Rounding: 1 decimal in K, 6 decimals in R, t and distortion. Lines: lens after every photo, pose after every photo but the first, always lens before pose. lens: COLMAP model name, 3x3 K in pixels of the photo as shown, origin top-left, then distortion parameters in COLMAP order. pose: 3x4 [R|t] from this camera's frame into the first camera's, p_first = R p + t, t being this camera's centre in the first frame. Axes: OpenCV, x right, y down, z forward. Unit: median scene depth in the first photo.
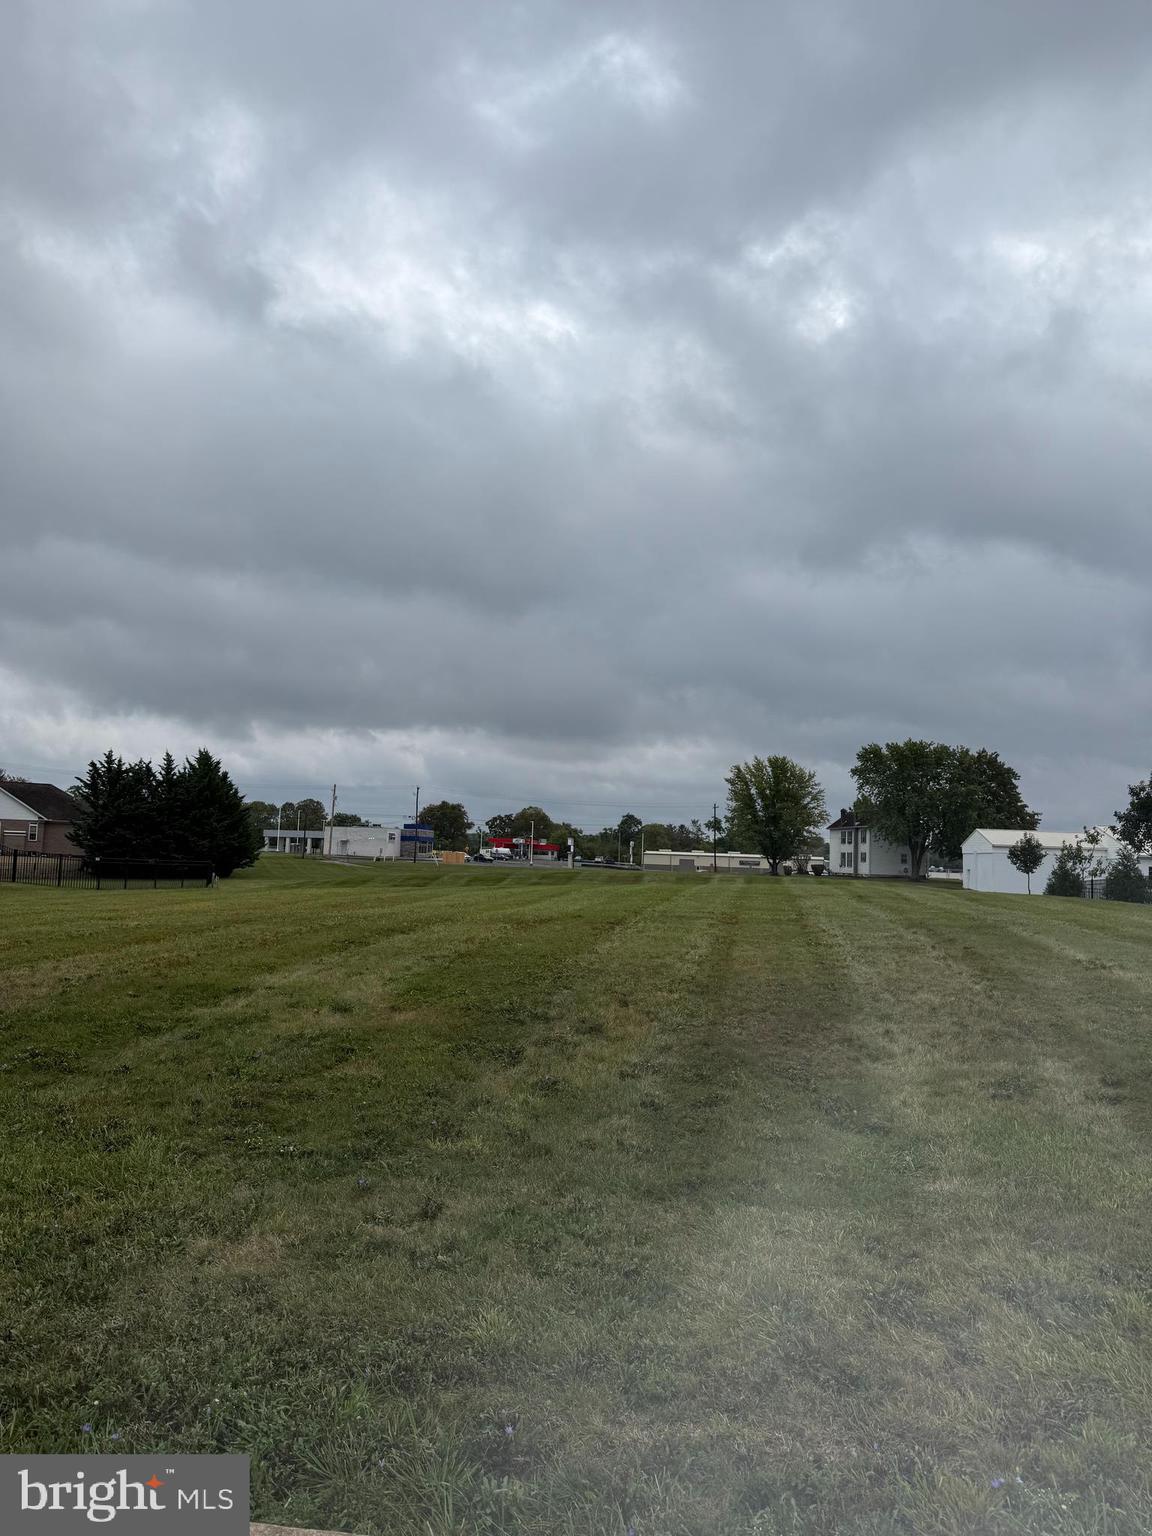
lens RADIAL K [[1069.6, 0, 576.0], [0, 1069.6, 768.0], [0, 0, 1]] dist [0.158790, -0.305346]
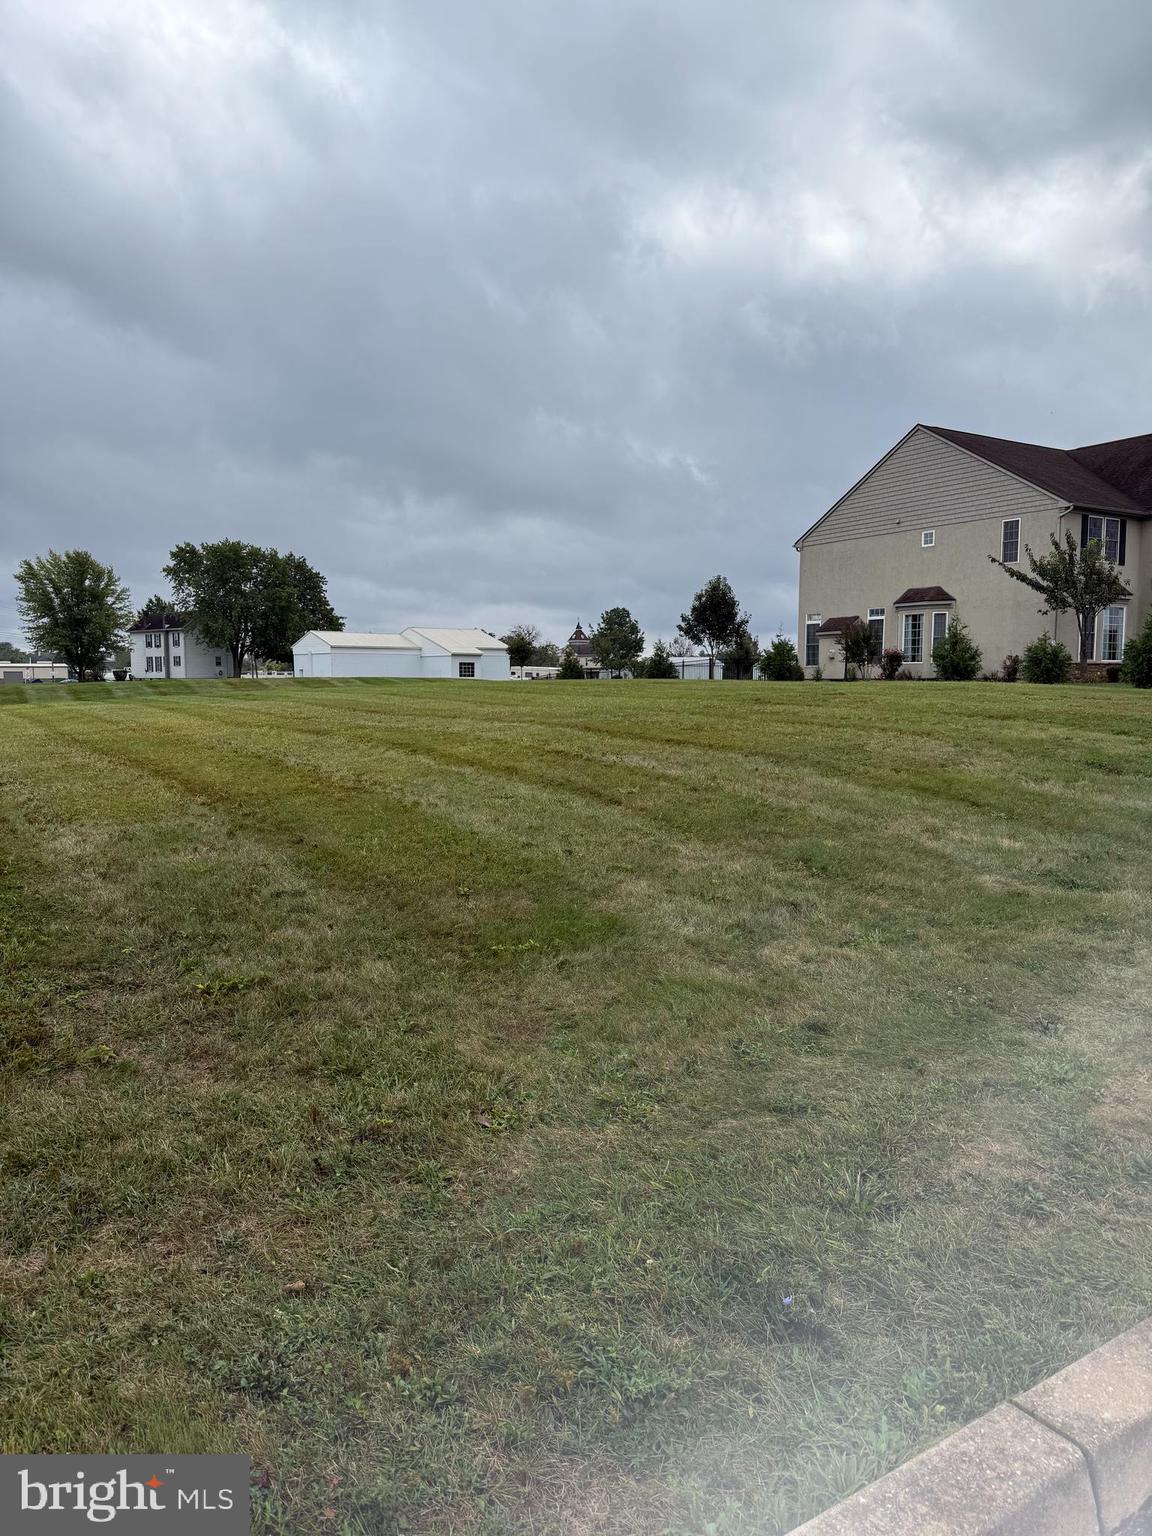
lens RADIAL K [[1069.6, 0, 576.0], [0, 1069.6, 768.0], [0, 0, 1]] dist [0.158790, -0.305346]
pose [[0.755033, -0.091242, 0.649308, -0.105584], [-0.027388, 0.985018, 0.170264, 0.000924], [-0.655115, -0.146338, 0.741222, 0.024736]]
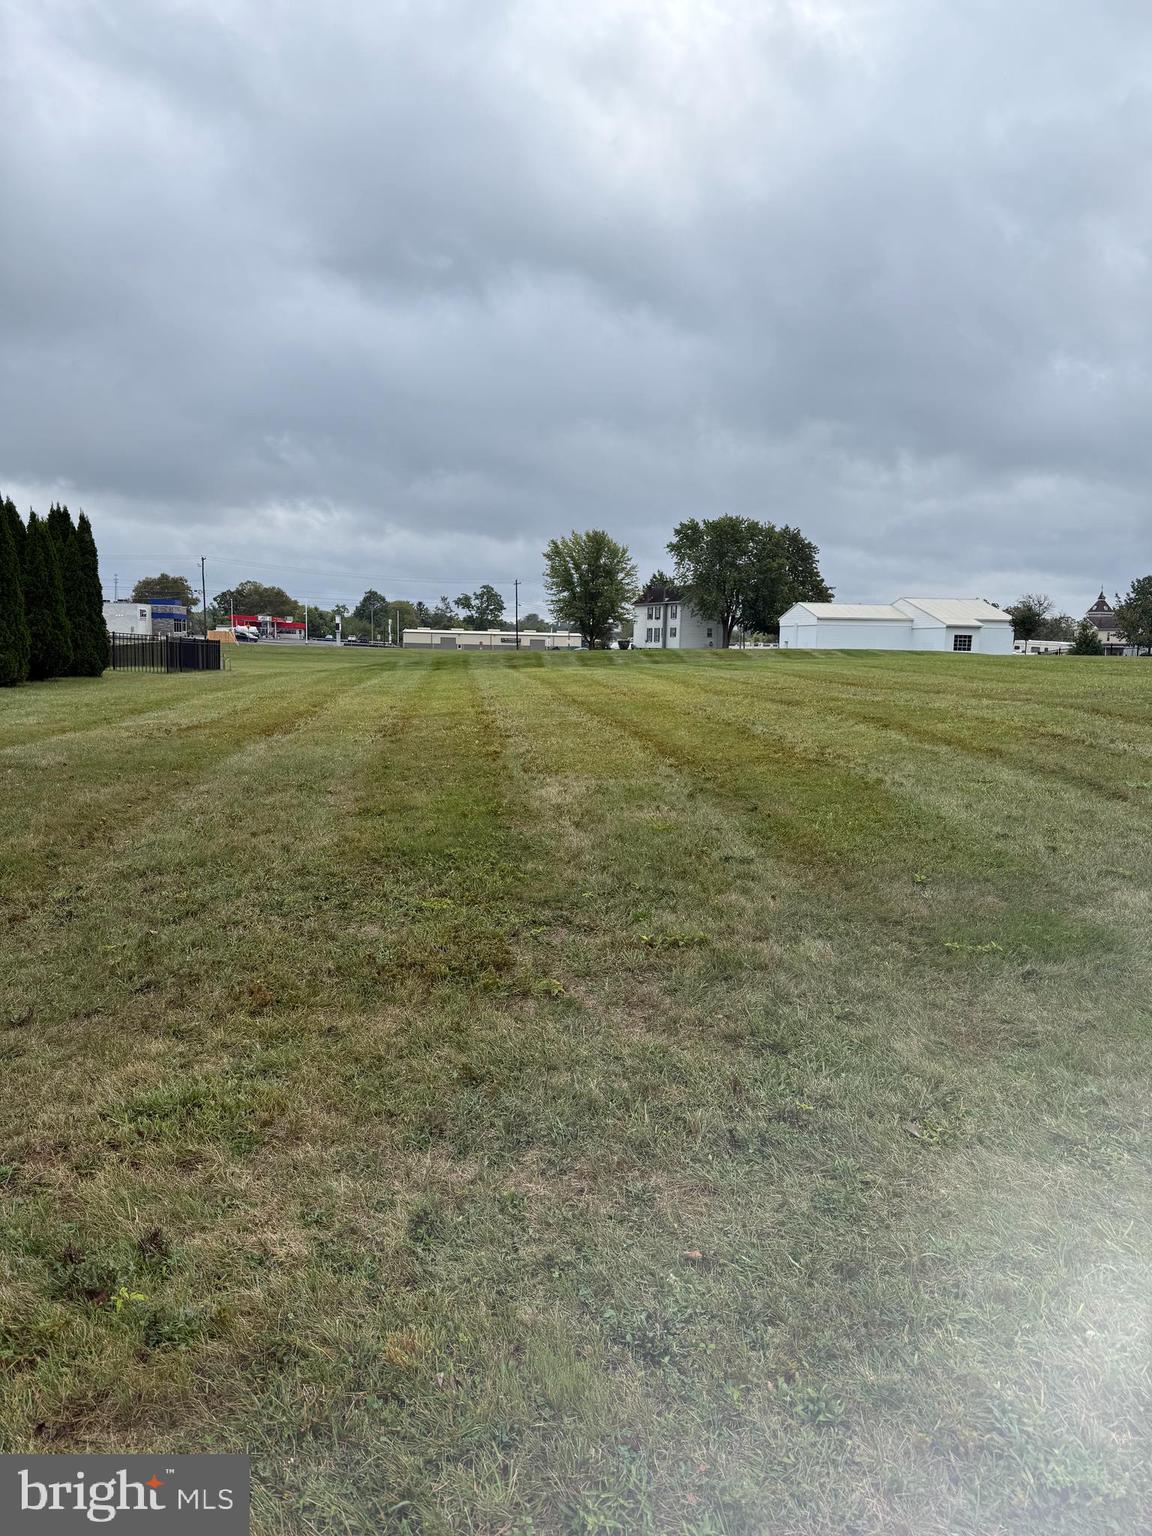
lens RADIAL K [[1069.6, 0, 576.0], [0, 1069.6, 768.0], [0, 0, 1]] dist [0.158790, -0.305346]
pose [[0.963503, -0.044164, 0.264028, -0.100277], [-0.010734, 0.979130, 0.202950, 0.002056], [-0.267481, -0.198377, 0.942921, 0.026675]]
